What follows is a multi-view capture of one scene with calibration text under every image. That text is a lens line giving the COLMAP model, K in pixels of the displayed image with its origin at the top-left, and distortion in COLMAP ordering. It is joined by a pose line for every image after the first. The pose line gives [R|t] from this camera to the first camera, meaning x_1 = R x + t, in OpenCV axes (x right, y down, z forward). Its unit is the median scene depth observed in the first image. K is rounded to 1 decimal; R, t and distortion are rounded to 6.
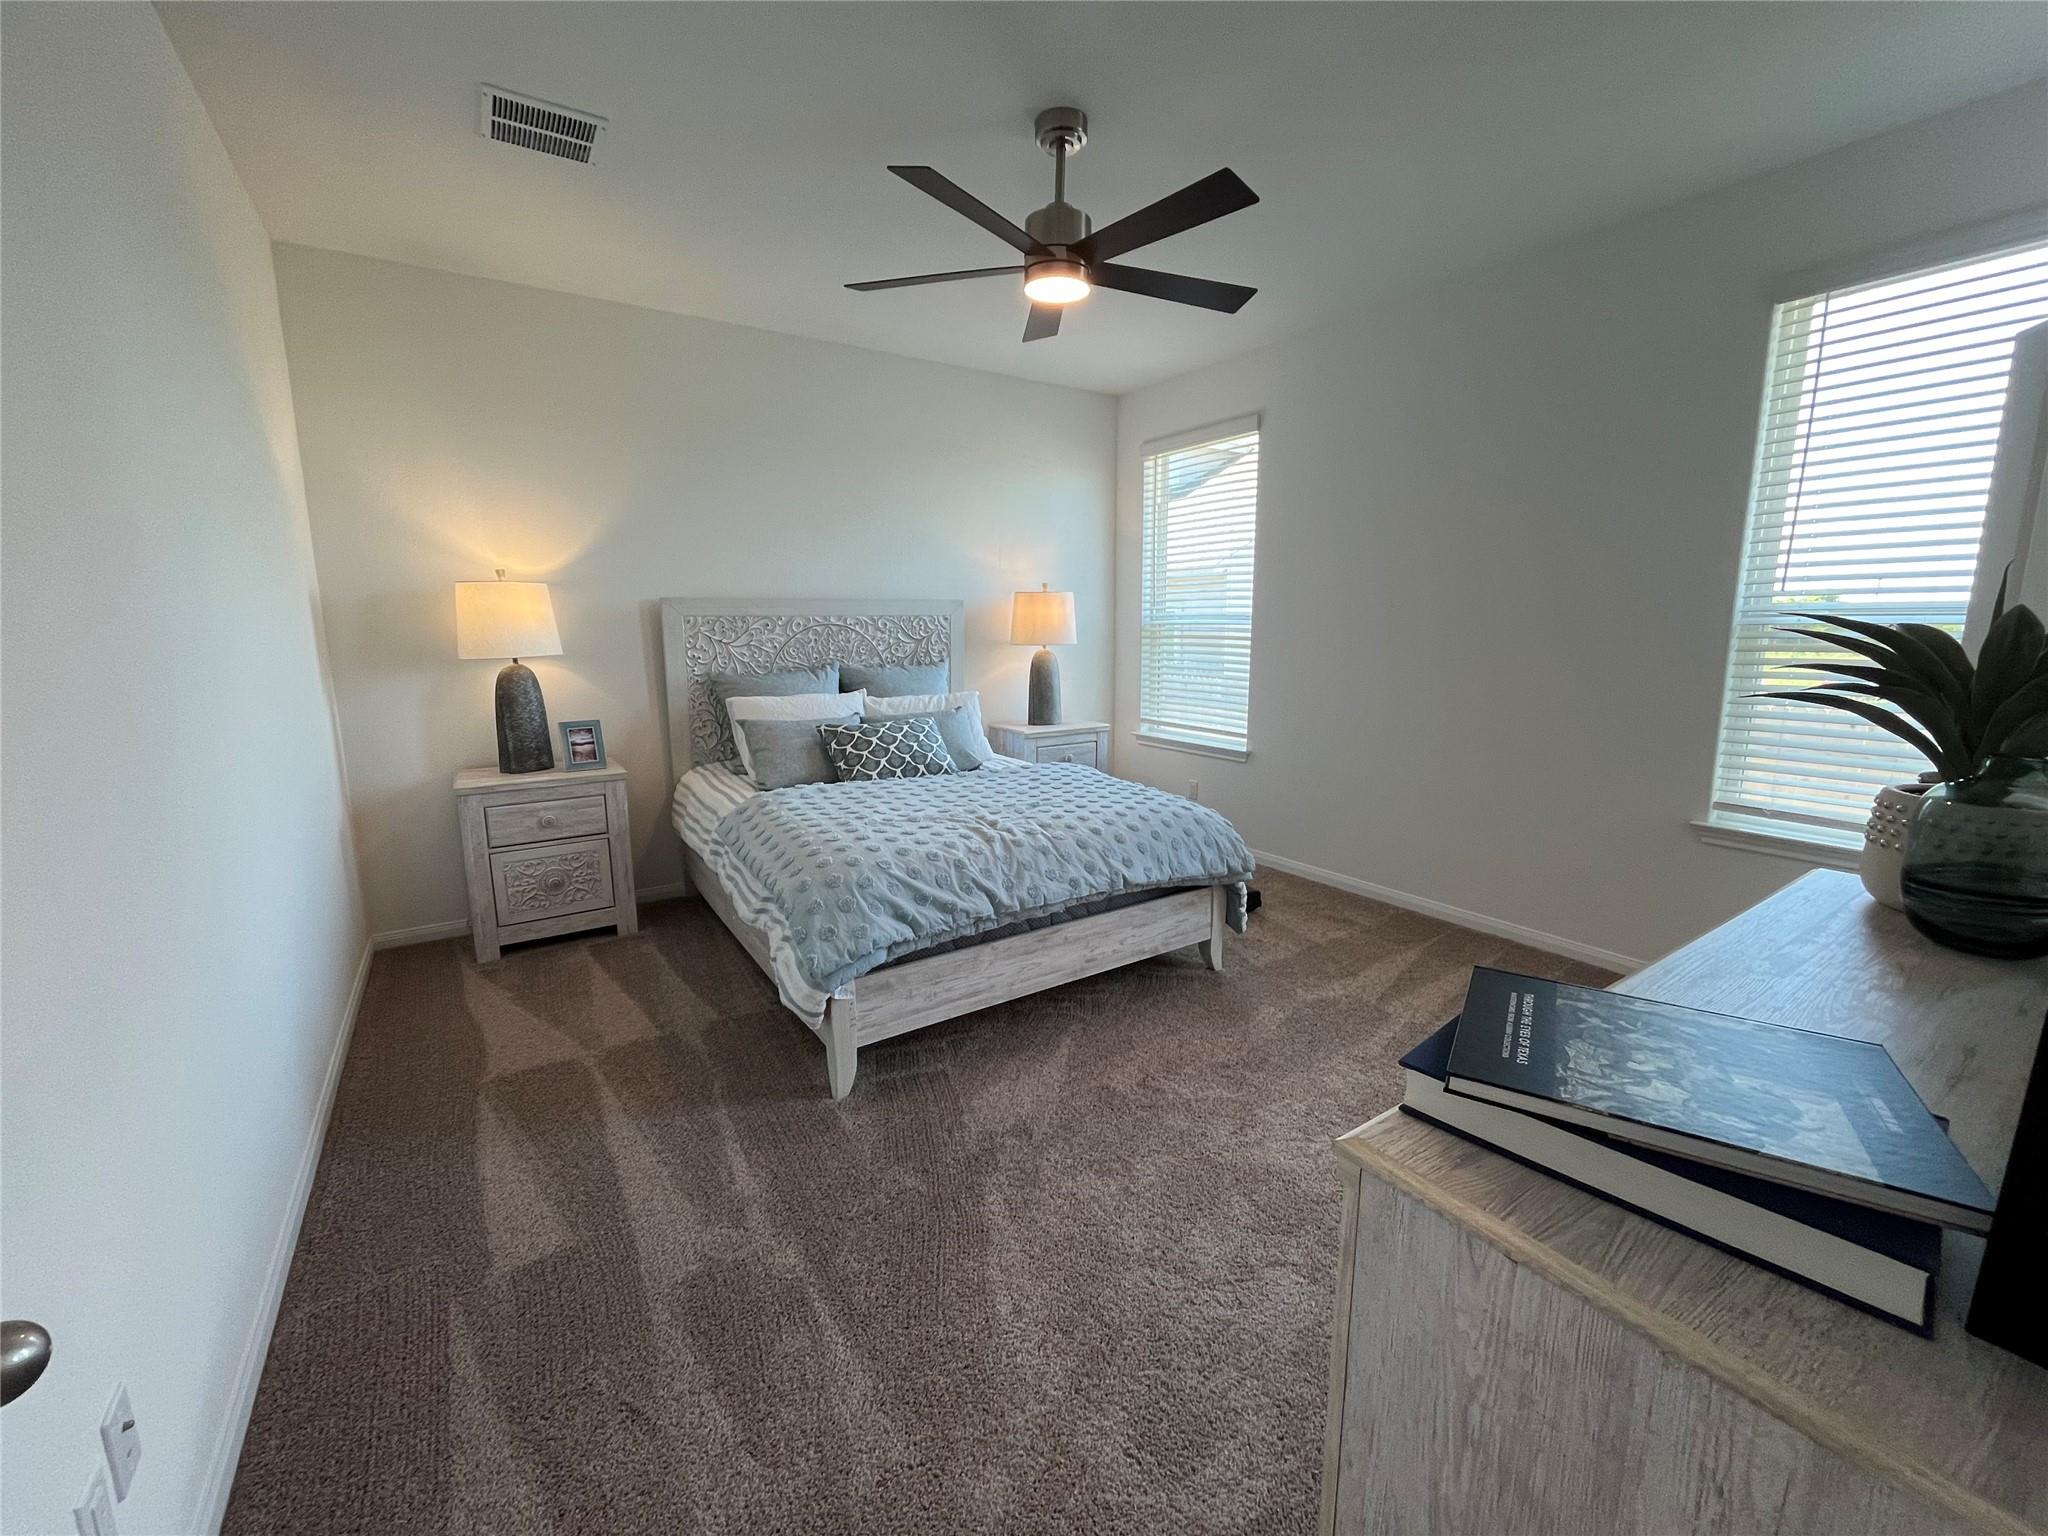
lens RADIAL K [[824.1, 0, 1019.3], [0, 824.1, 763.3], [0, 0, 1]] dist [-0.004176, -0.000962]
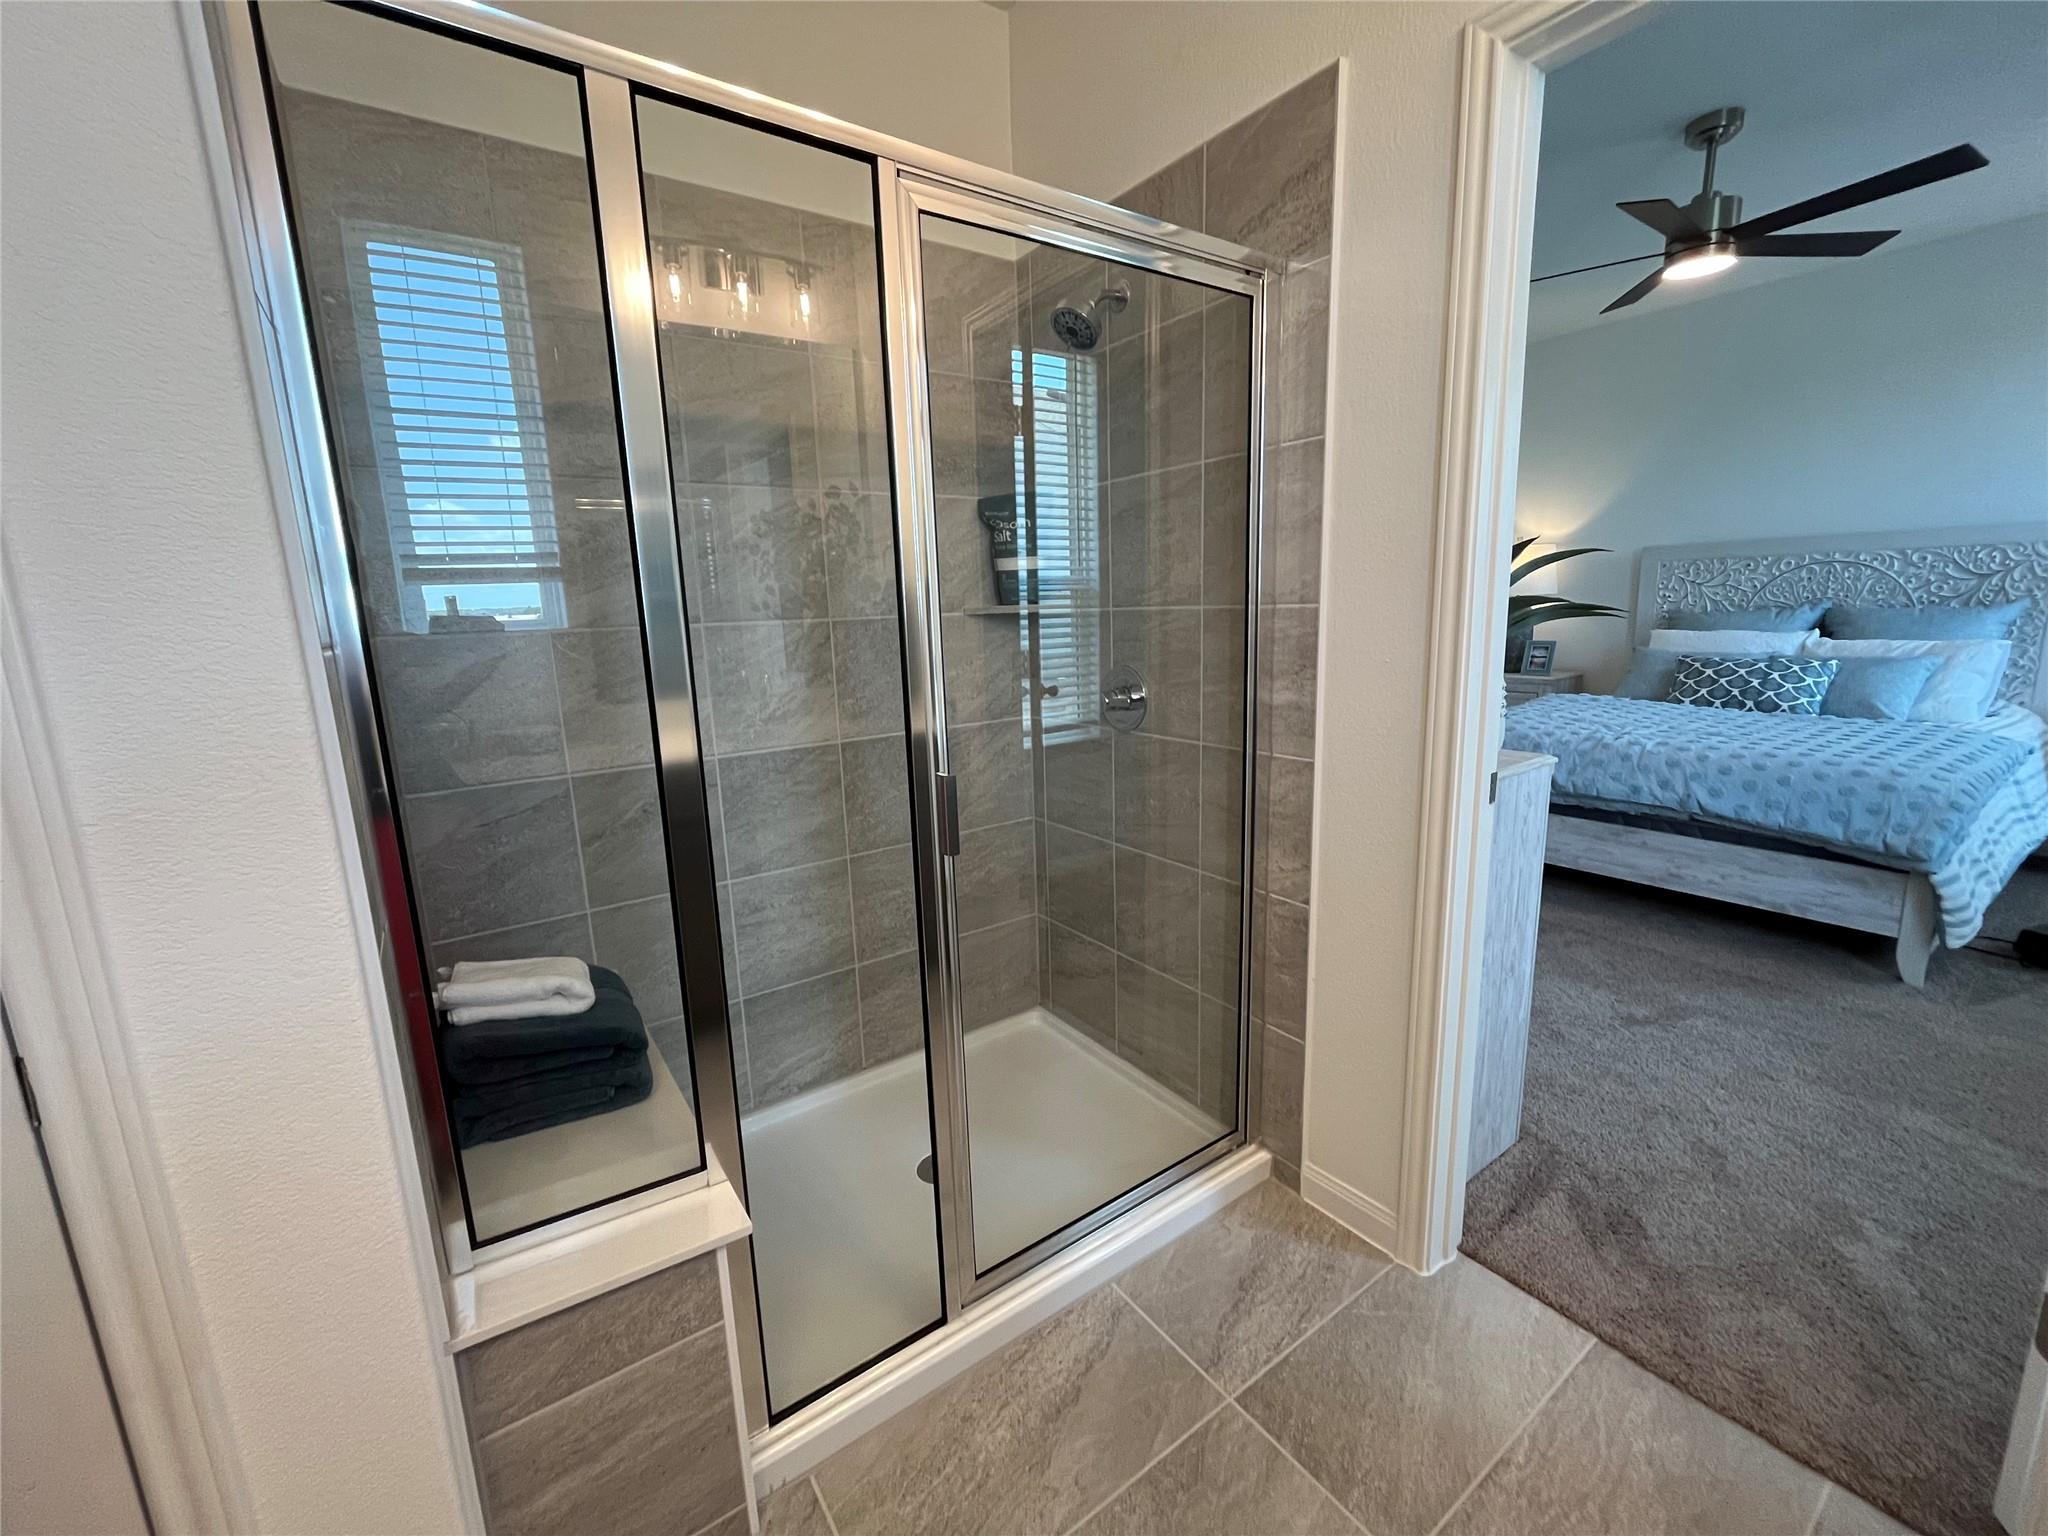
lens RADIAL K [[831.3, 0, 1019.2], [0, 831.3, 765.4], [0, 0, 1]] dist [-0.001188, -0.000304]
pose [[0.017742, 0.196510, -0.980341, 1.075472], [-0.131970, 0.972377, 0.192525, 0.001209], [0.991095, 0.125960, 0.043185, 0.075341]]
